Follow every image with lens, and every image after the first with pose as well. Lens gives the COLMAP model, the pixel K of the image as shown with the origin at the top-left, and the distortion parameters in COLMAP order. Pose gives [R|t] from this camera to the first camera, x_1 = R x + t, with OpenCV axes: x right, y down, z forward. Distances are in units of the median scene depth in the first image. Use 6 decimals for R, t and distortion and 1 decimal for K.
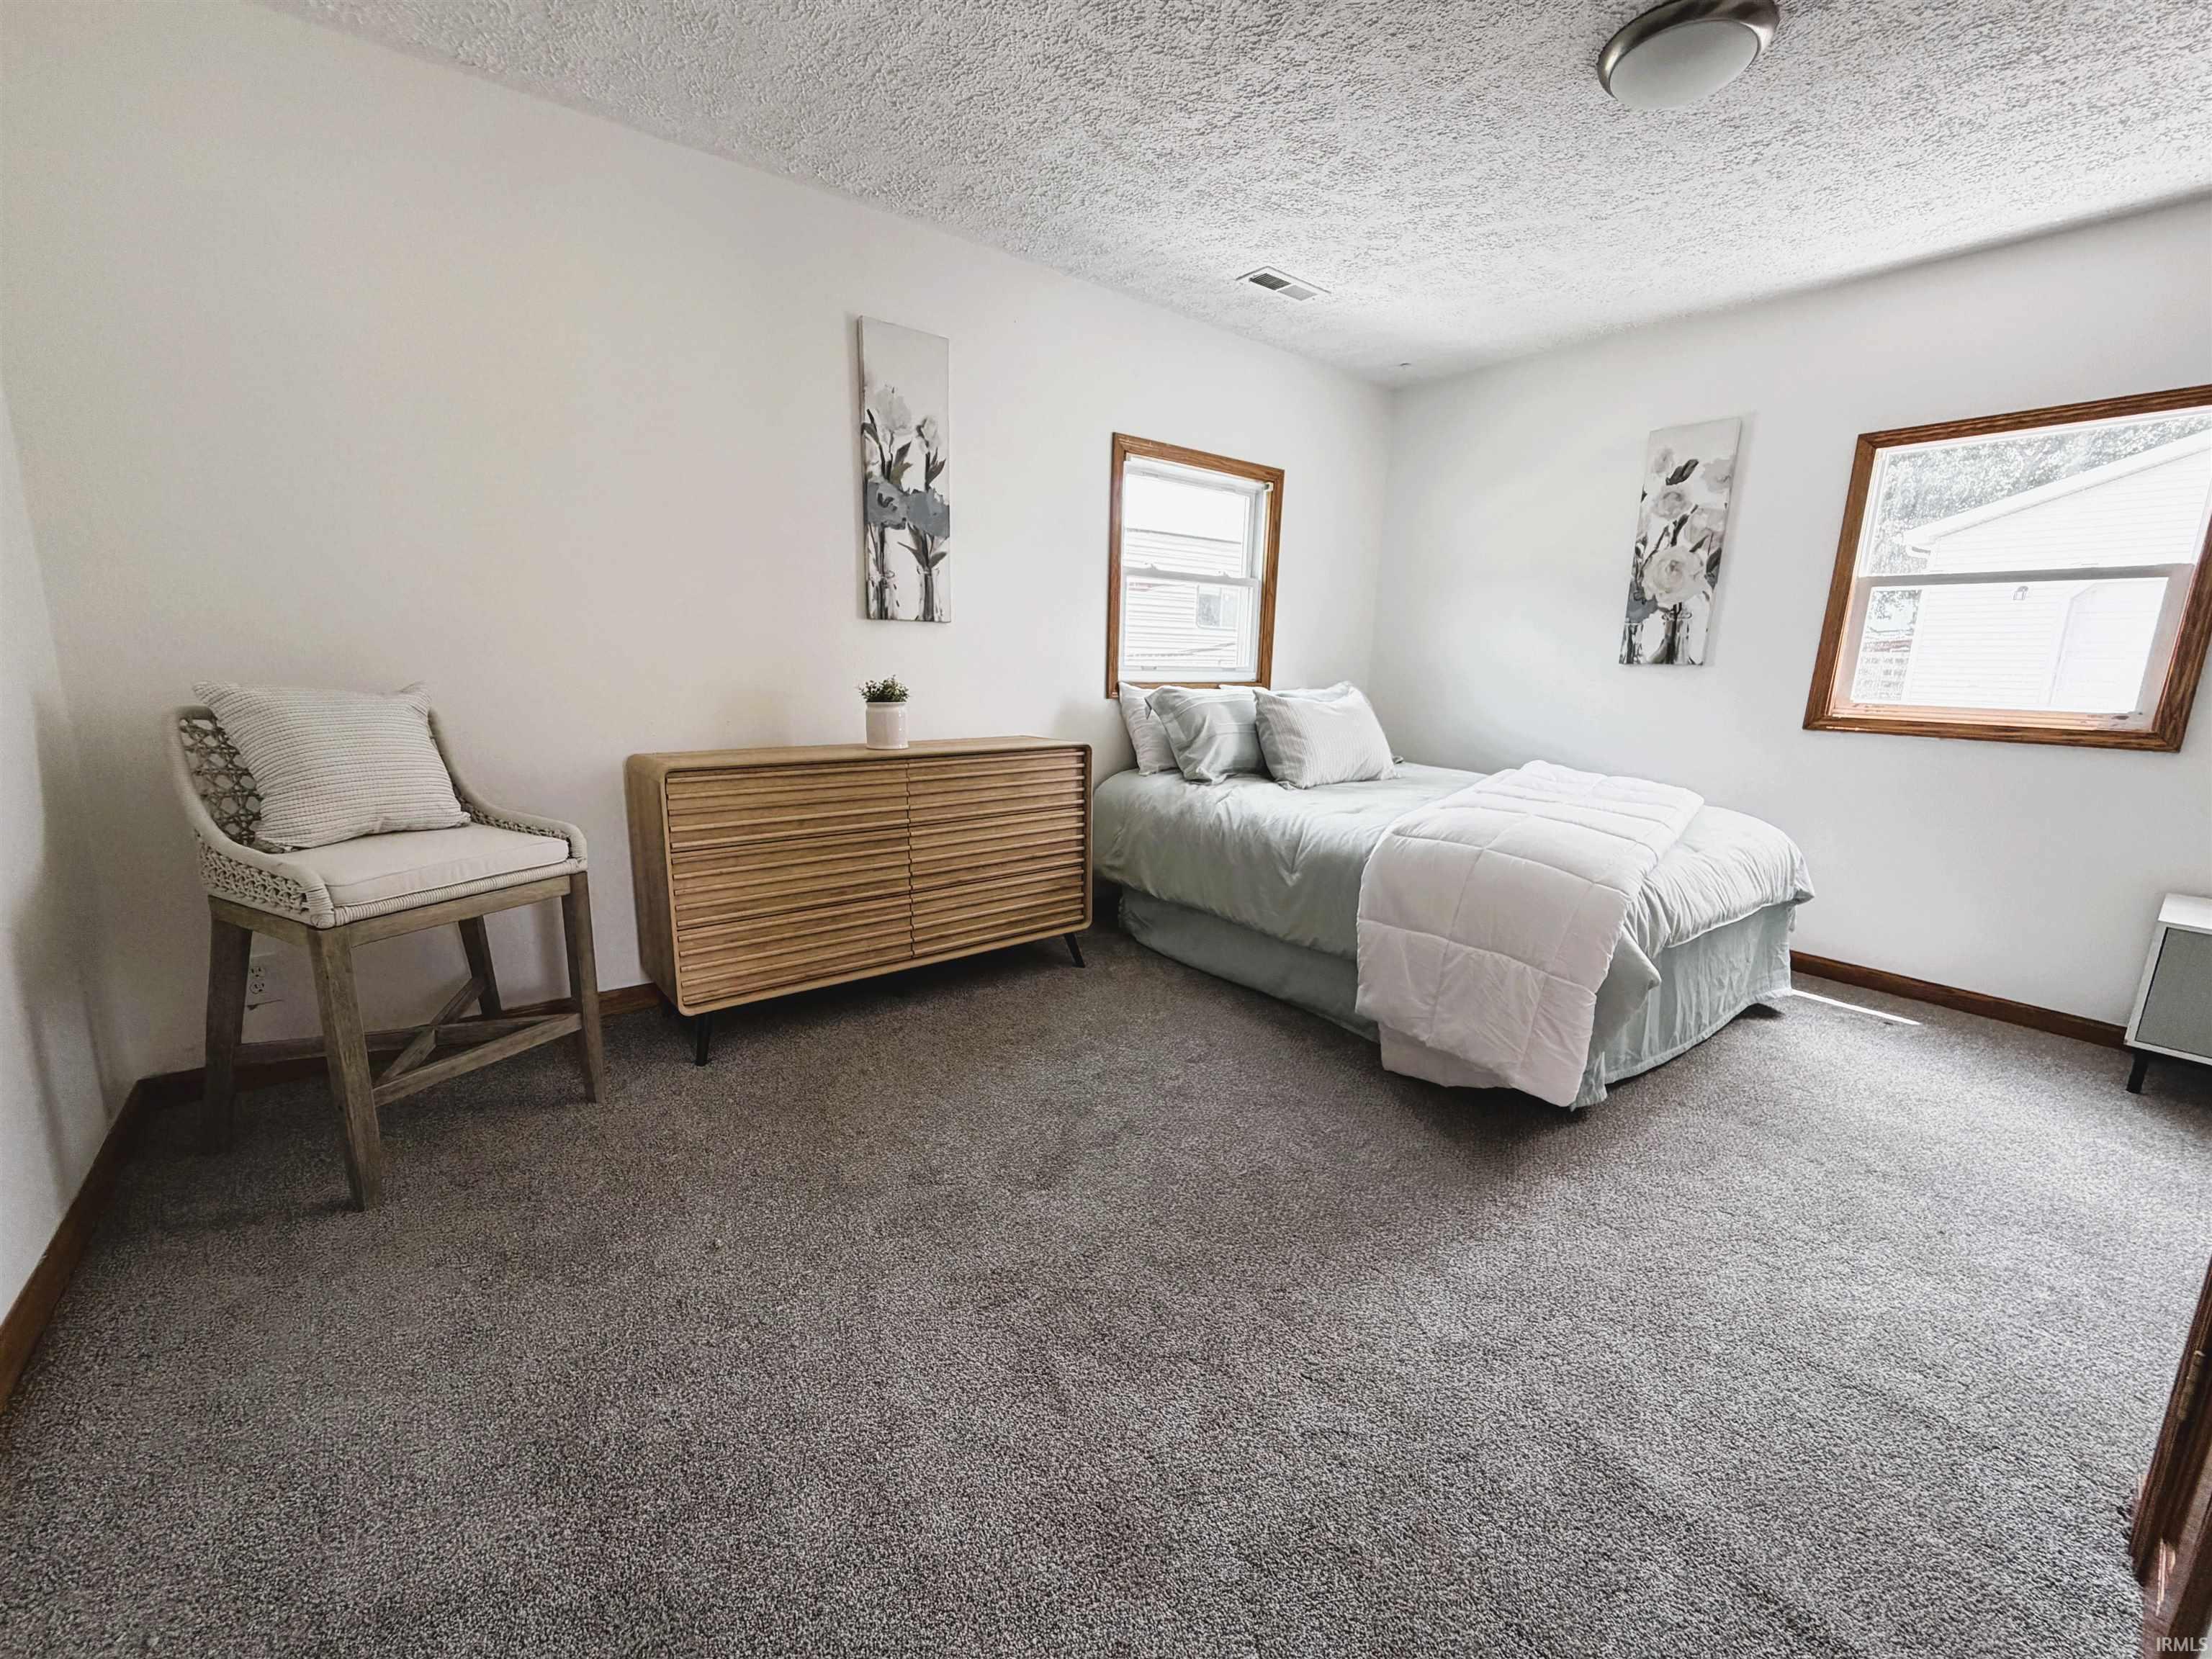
lens RADIAL K [[879.6, 0, 1099.6], [0, 879.6, 830.7], [0, 0, 1]] dist [0.000466, -0.000078]
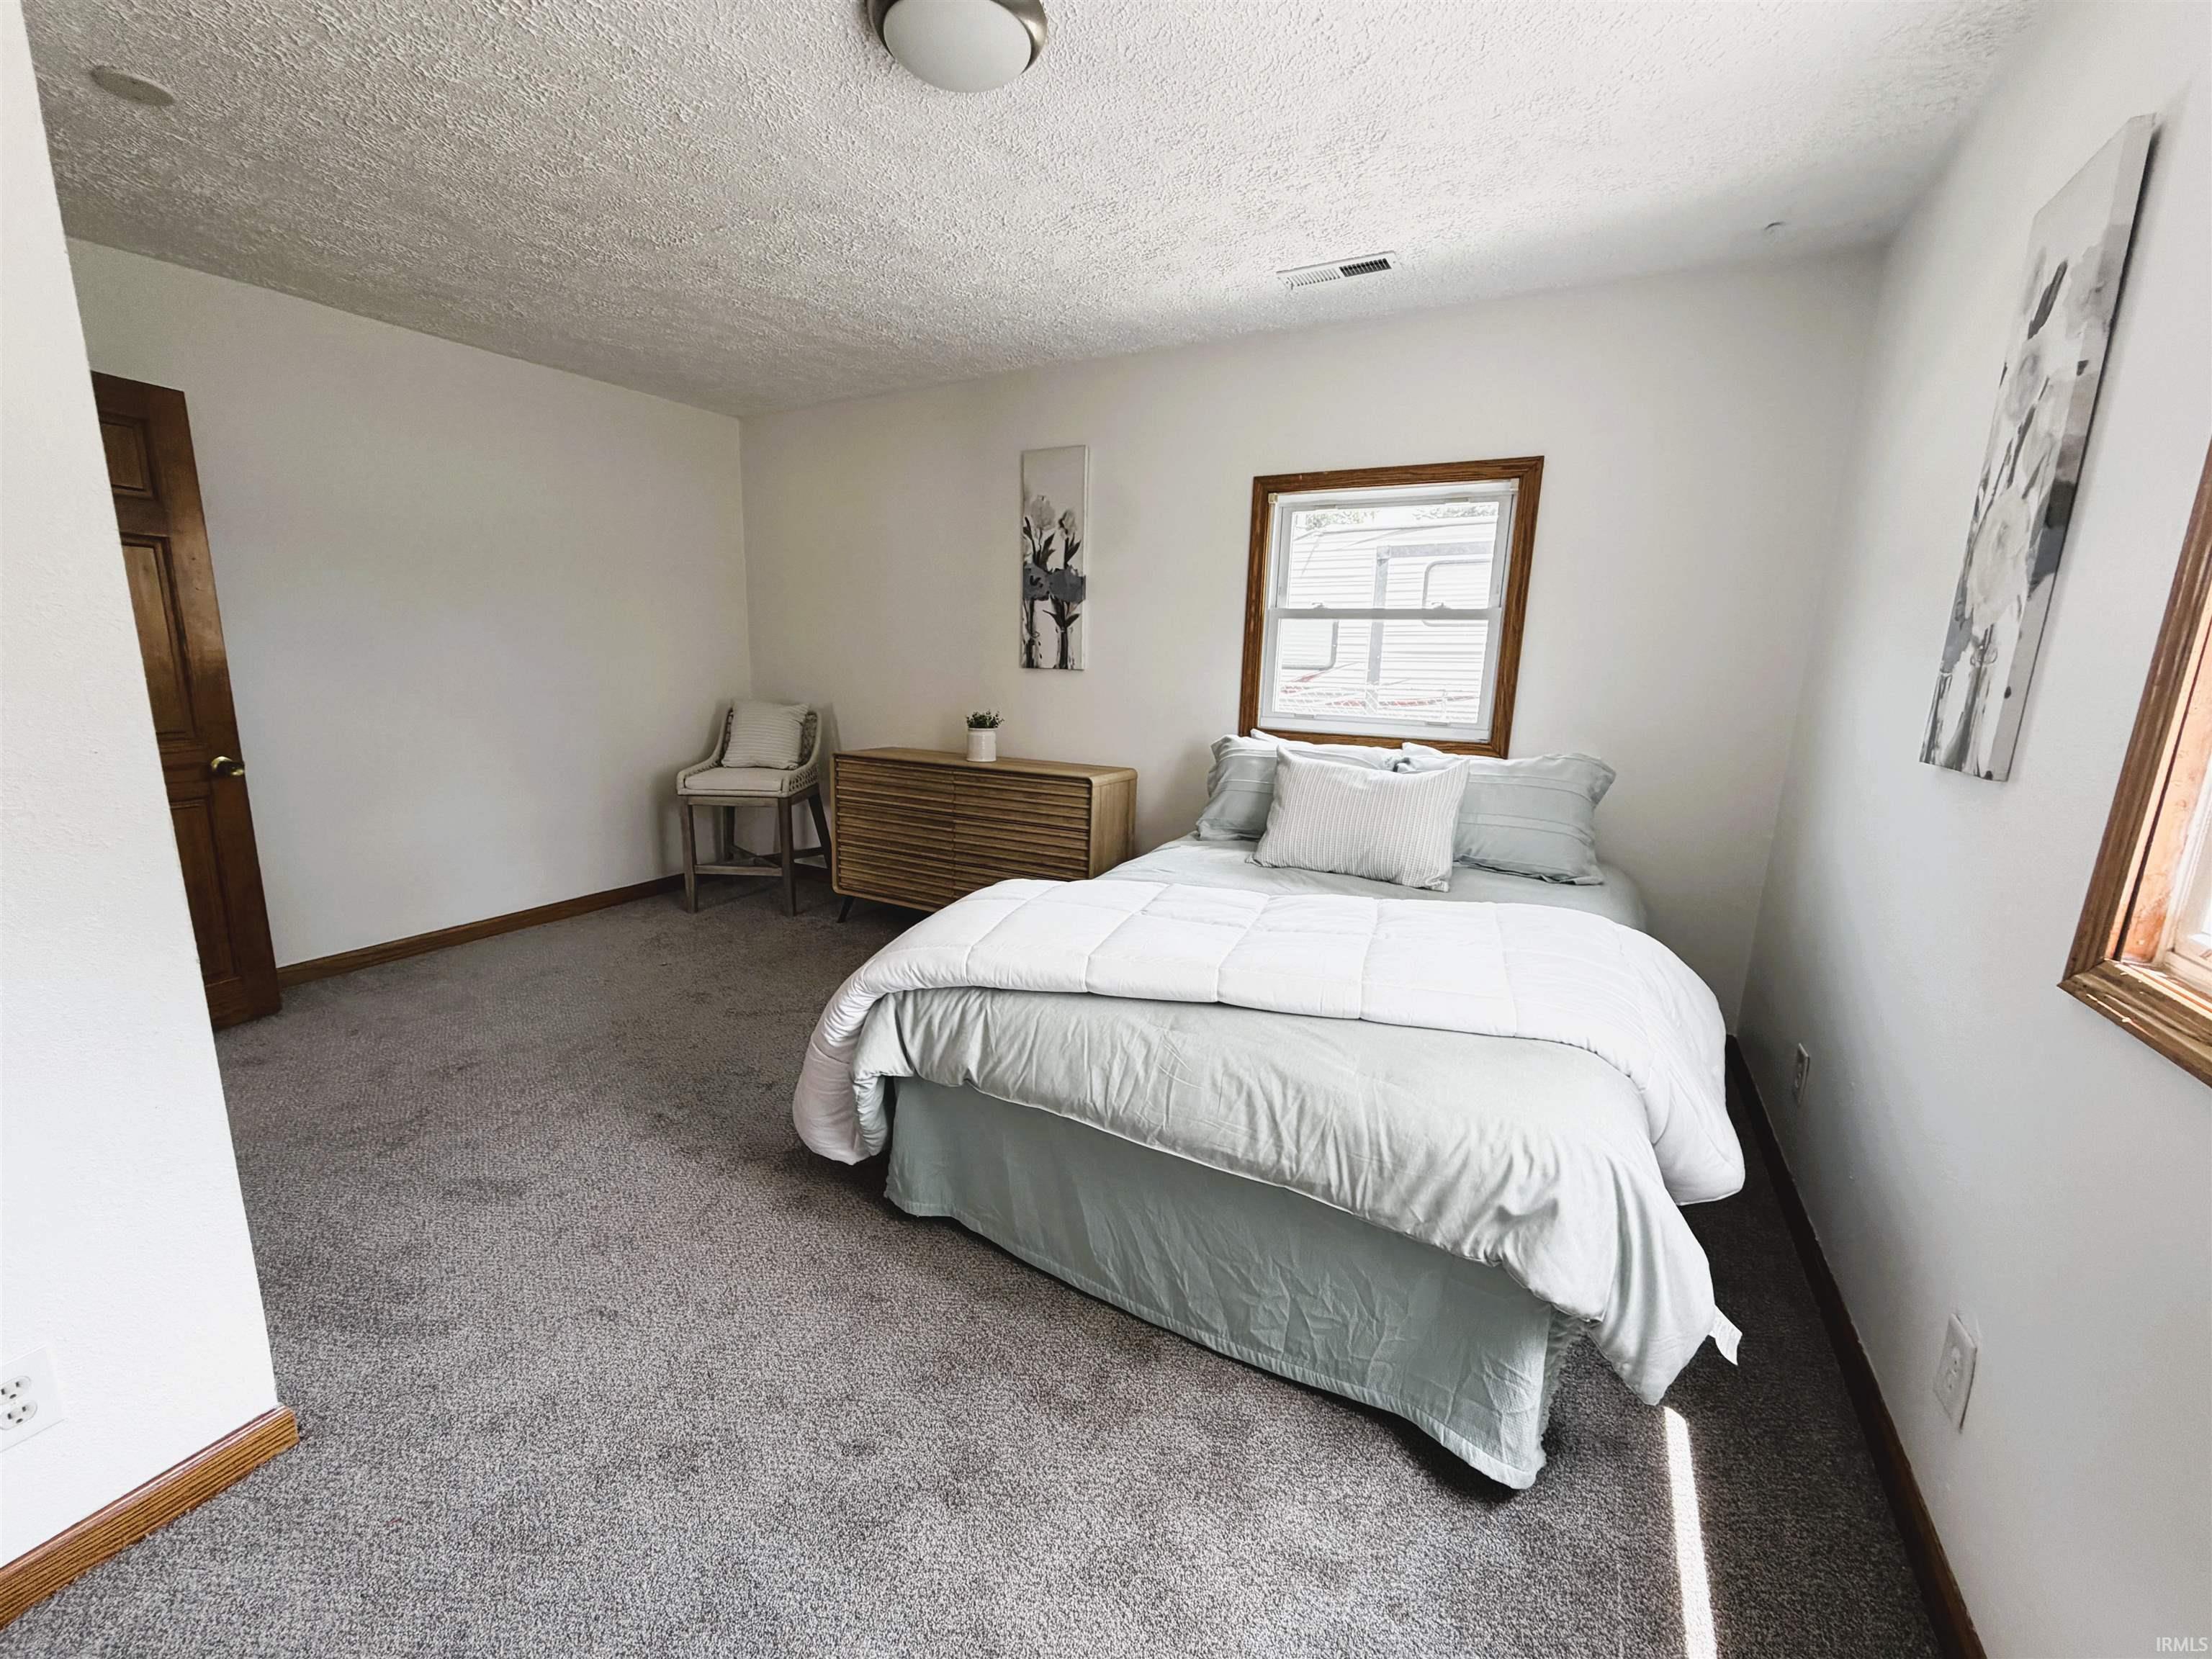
lens RADIAL K [[879.6, 0, 1099.6], [0, 879.6, 830.7], [0, 0, 1]] dist [0.000466, -0.000078]
pose [[0.401078, 0.169100, -0.900301, 1.052432], [-0.195491, 0.975973, 0.096224, -0.148470], [0.894941, 0.137408, 0.424499, 0.561419]]
